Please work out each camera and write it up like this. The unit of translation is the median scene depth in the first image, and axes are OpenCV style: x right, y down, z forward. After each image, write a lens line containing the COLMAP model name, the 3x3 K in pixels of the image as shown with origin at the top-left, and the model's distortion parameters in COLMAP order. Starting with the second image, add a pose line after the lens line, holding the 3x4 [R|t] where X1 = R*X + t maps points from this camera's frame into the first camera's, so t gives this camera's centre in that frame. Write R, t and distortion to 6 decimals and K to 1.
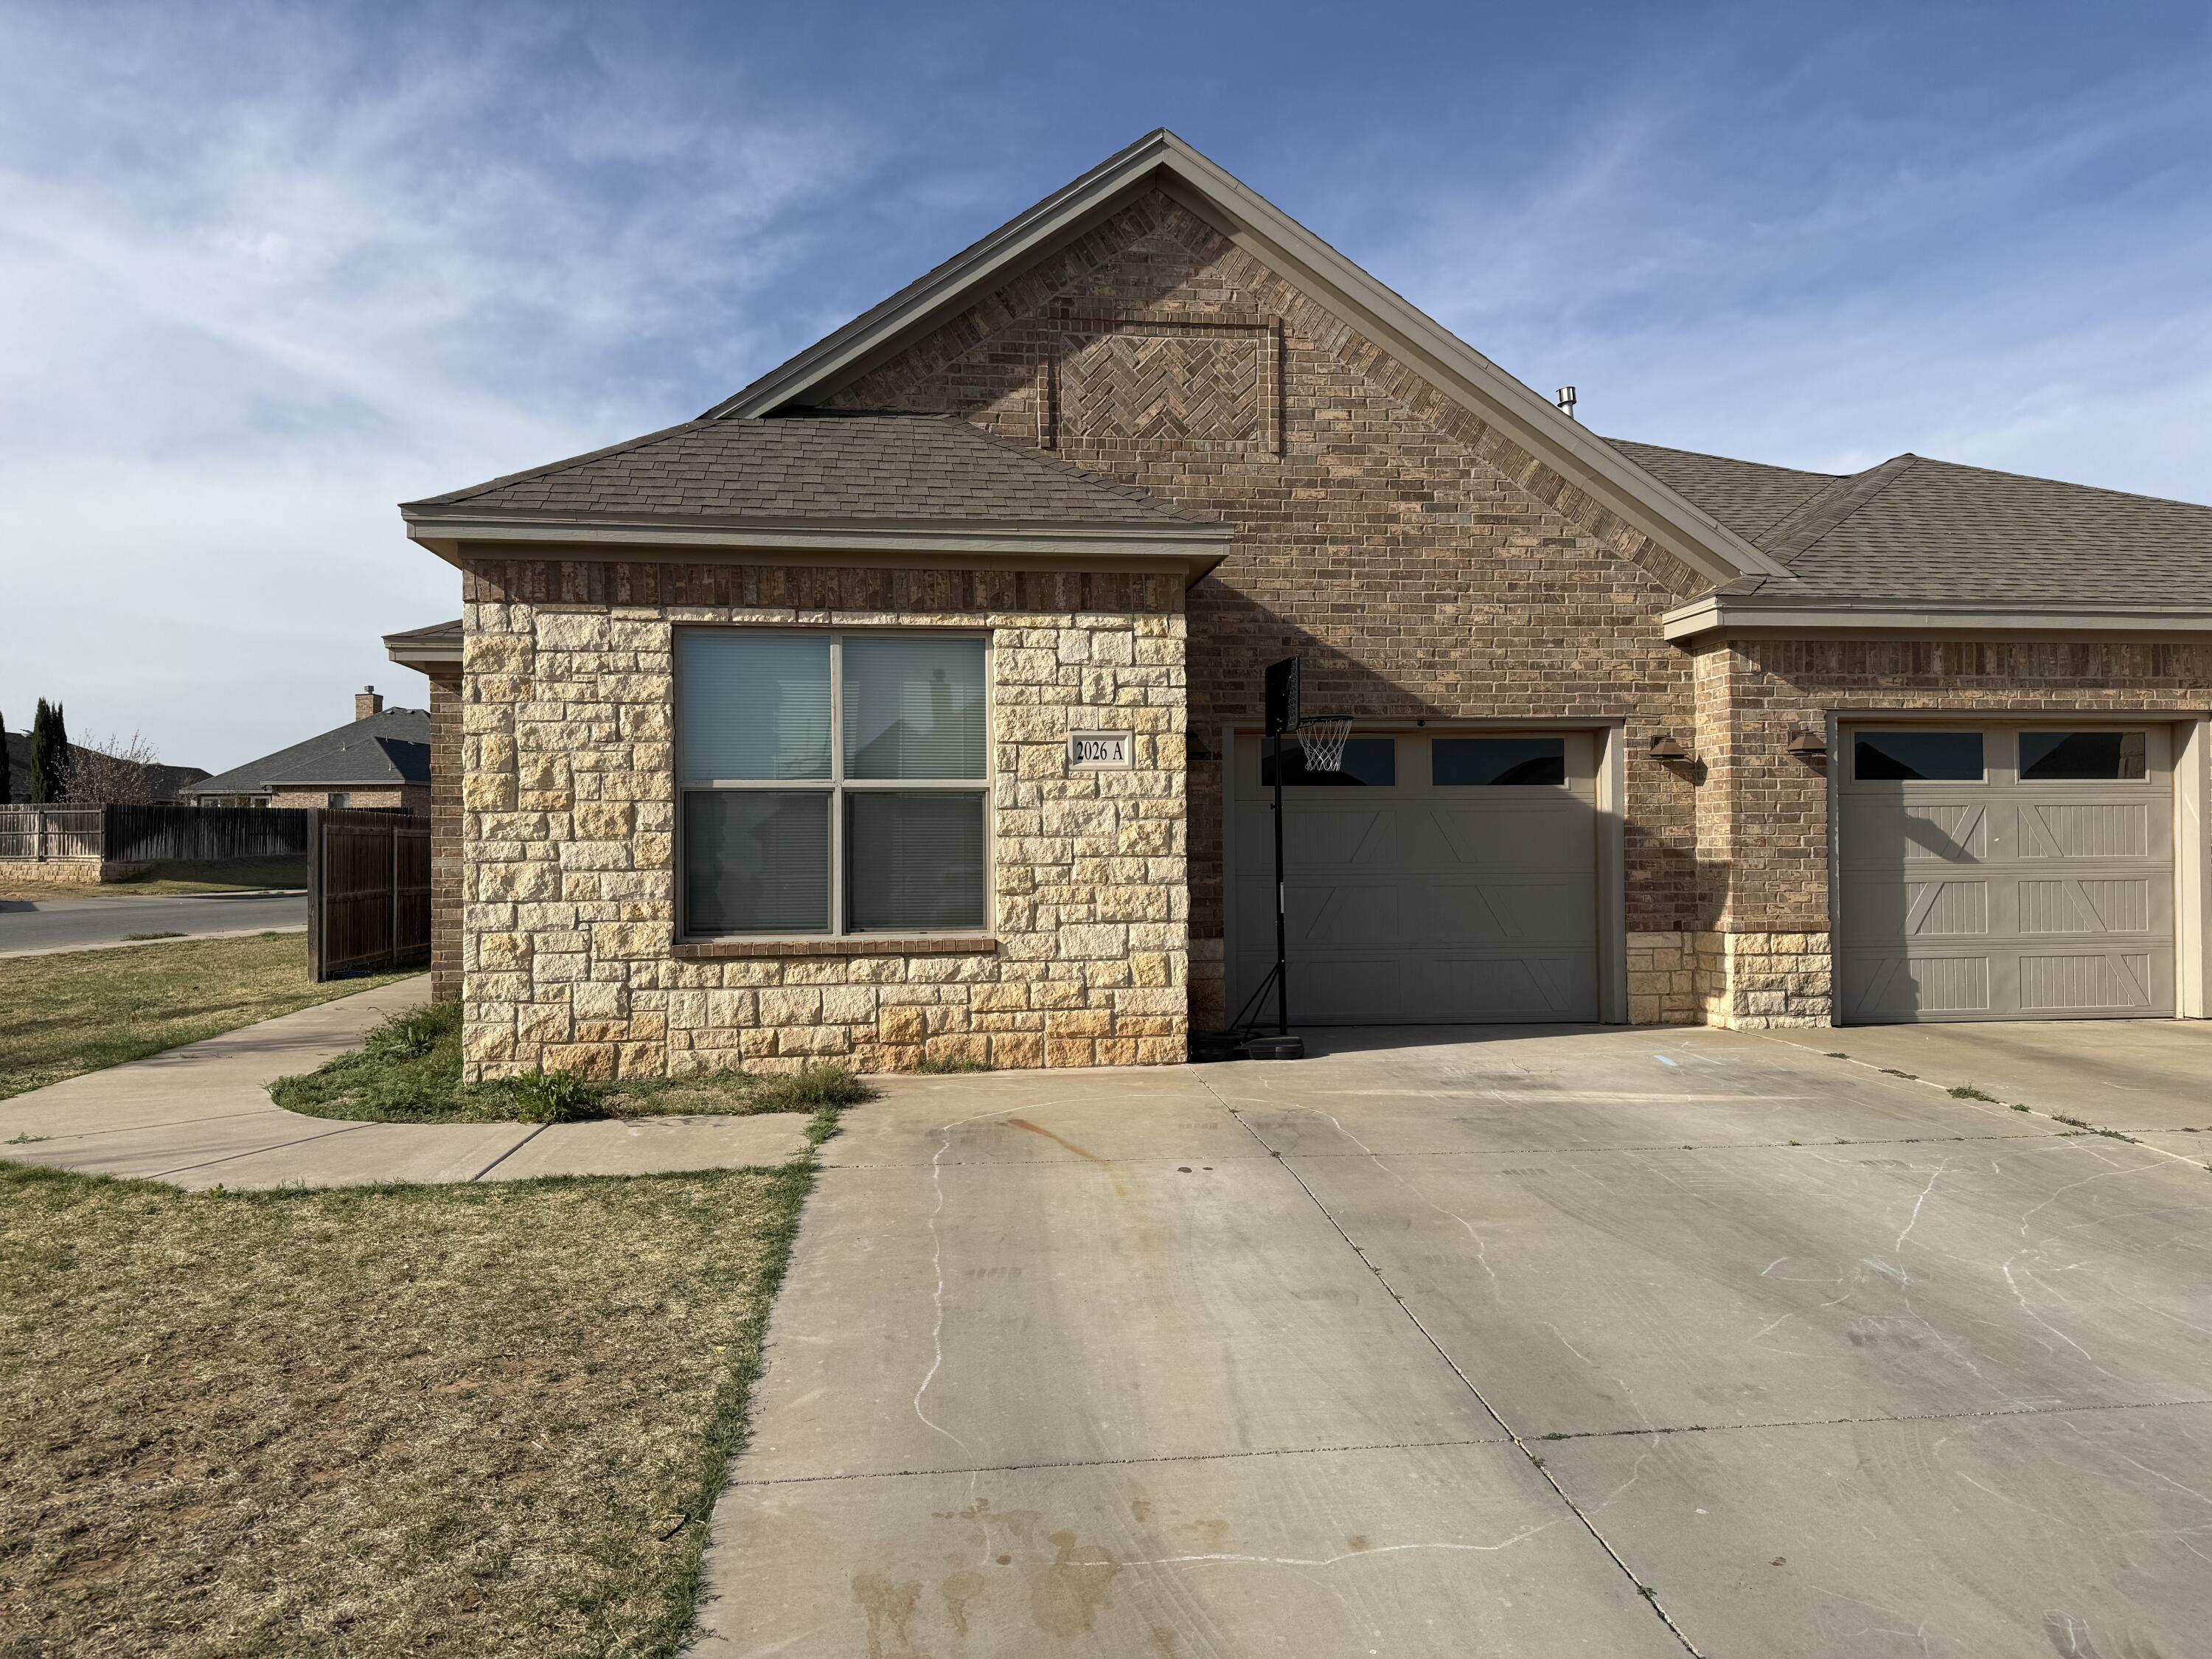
lens RADIAL K [[1525.5, 0, 1106.0], [0, 1525.5, 829.5], [0, 0, 1]] dist [0.154327, -0.224435]
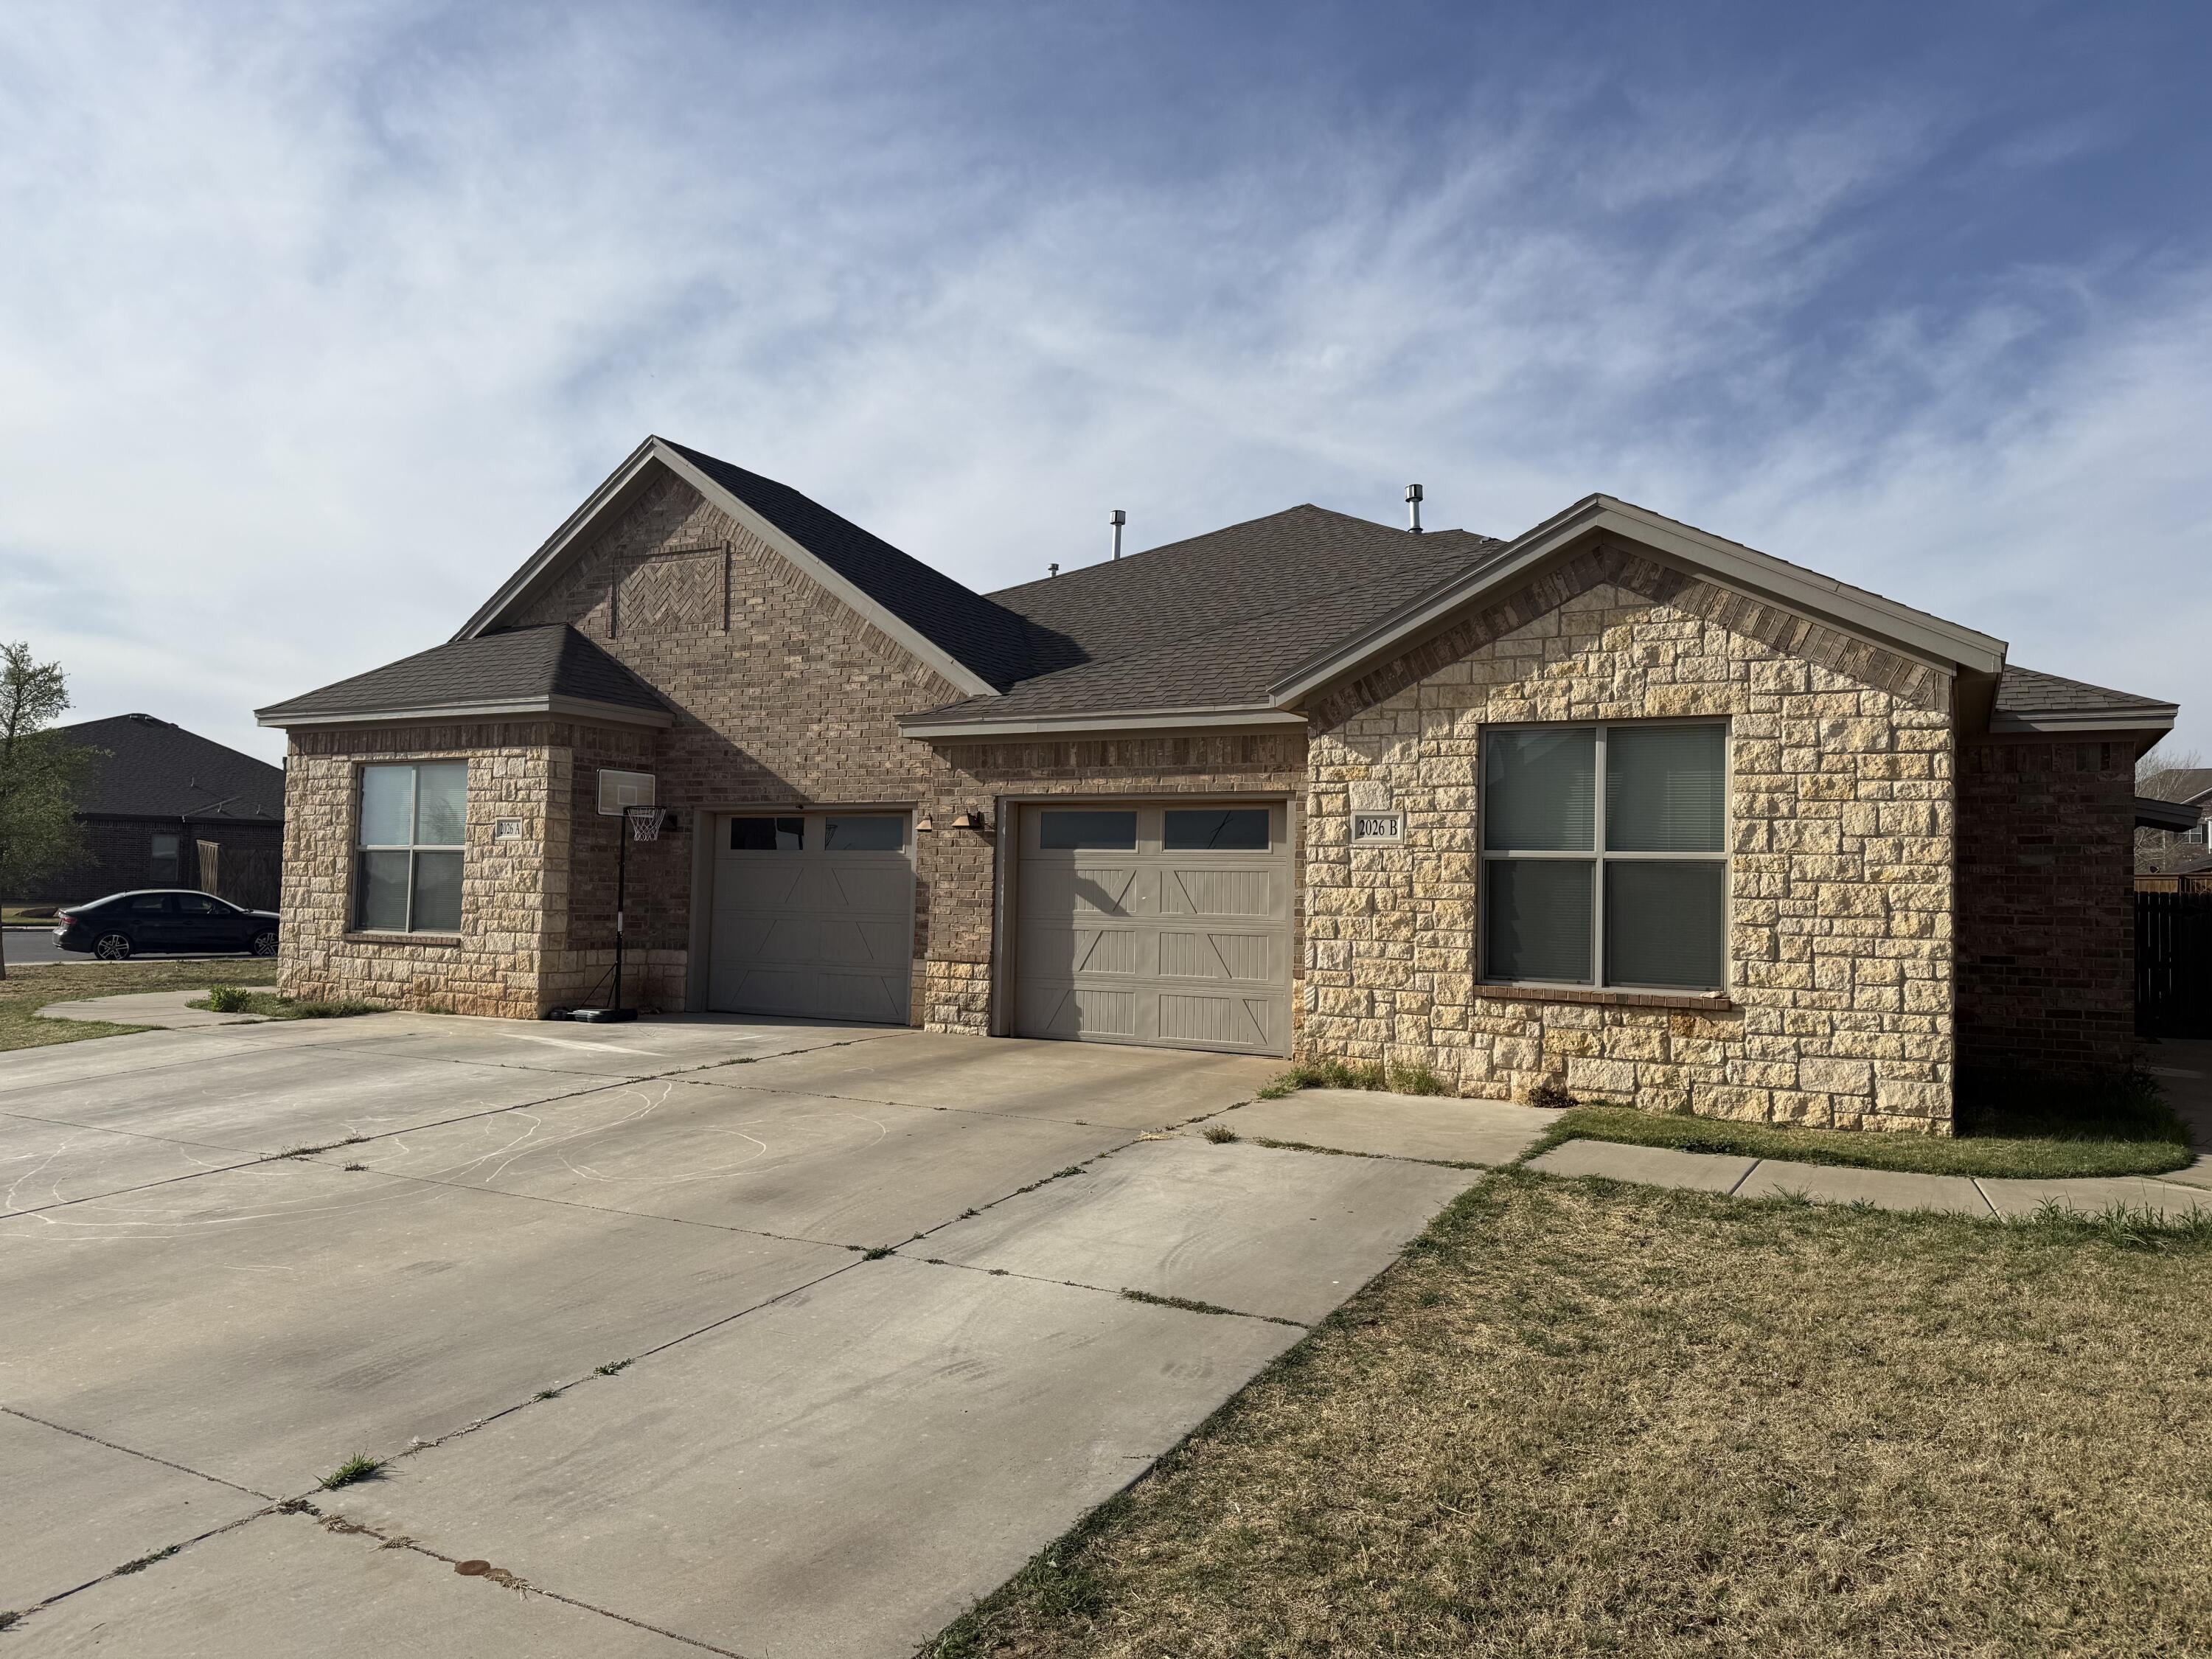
lens RADIAL K [[1503.8, 0, 1113.8], [0, 1503.8, 836.3], [0, 0, 1]] dist [0.170631, -0.309541]
pose [[0.811182, 0.001784, -0.584791, 1.322980], [-0.020235, 0.999482, -0.025020, -0.012569], [0.584444, 0.032129, 0.810798, 0.021032]]
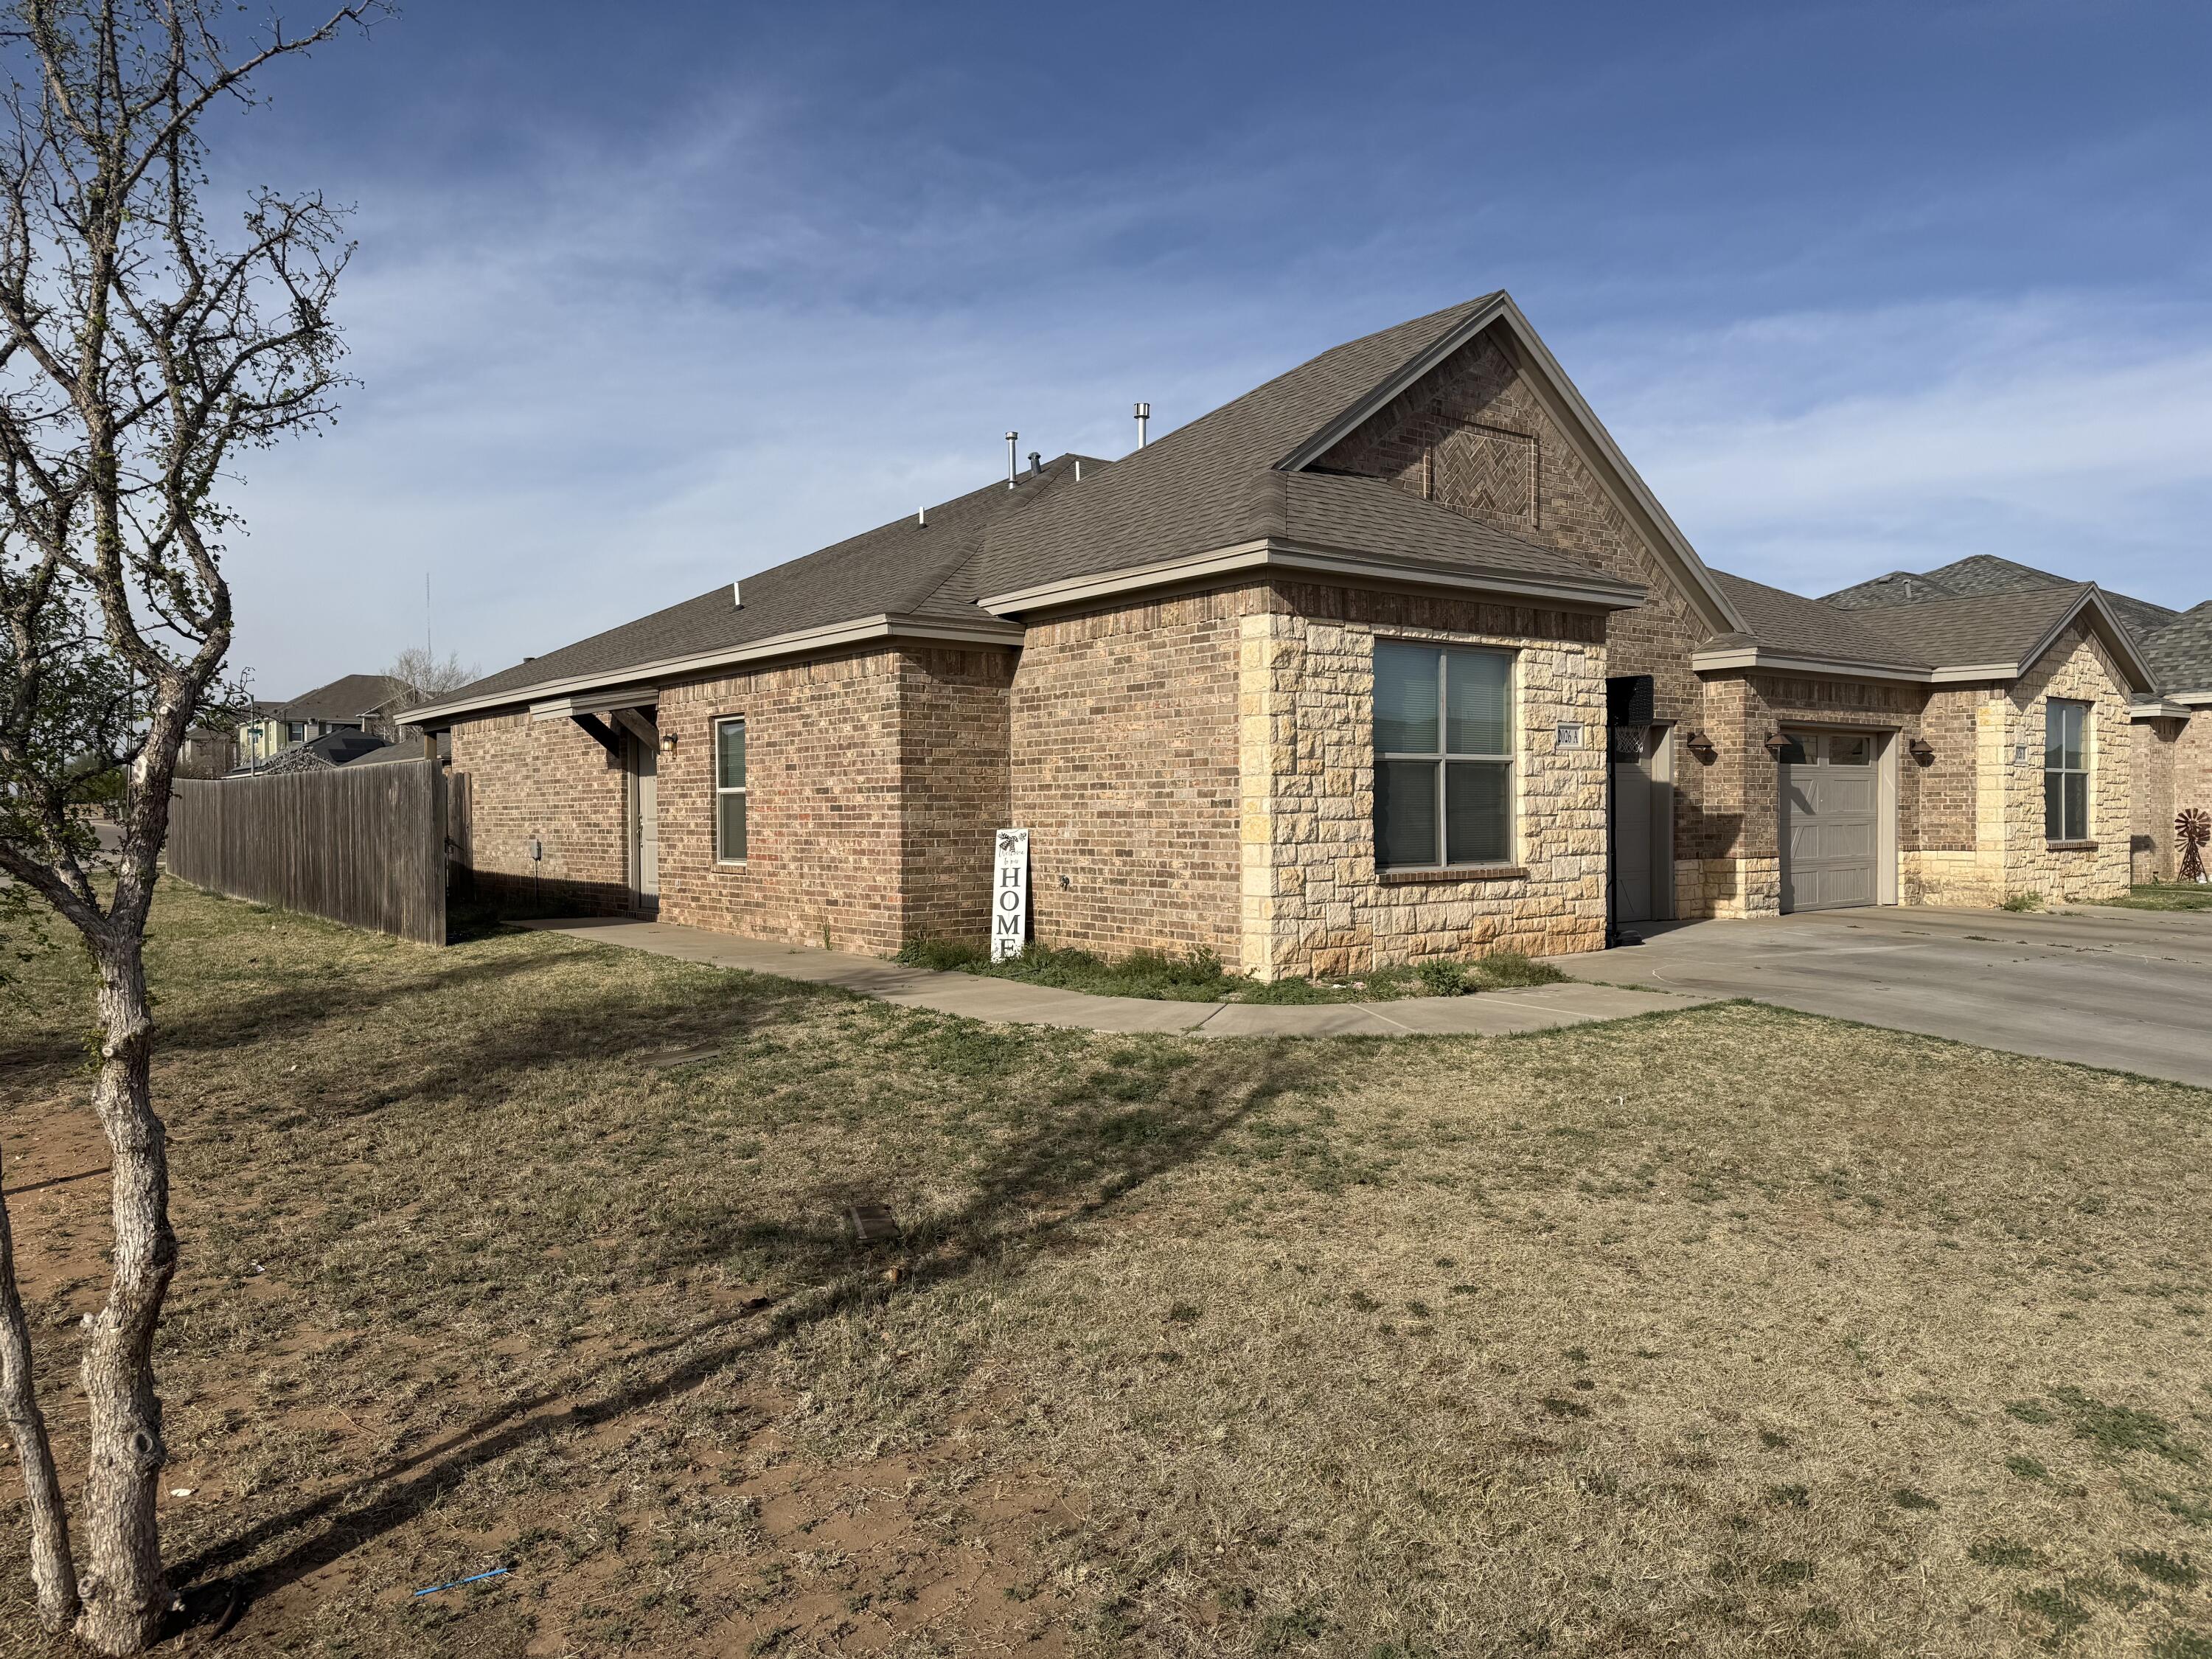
lens RADIAL K [[1525.5, 0, 1106.0], [0, 1525.5, 829.5], [0, 0, 1]] dist [0.154327, -0.224435]
pose [[0.856143, -0.005635, 0.516708, -0.989194], [-0.007206, 0.999713, 0.022842, 0.005243], [-0.516688, -0.023280, 0.855857, -0.023677]]
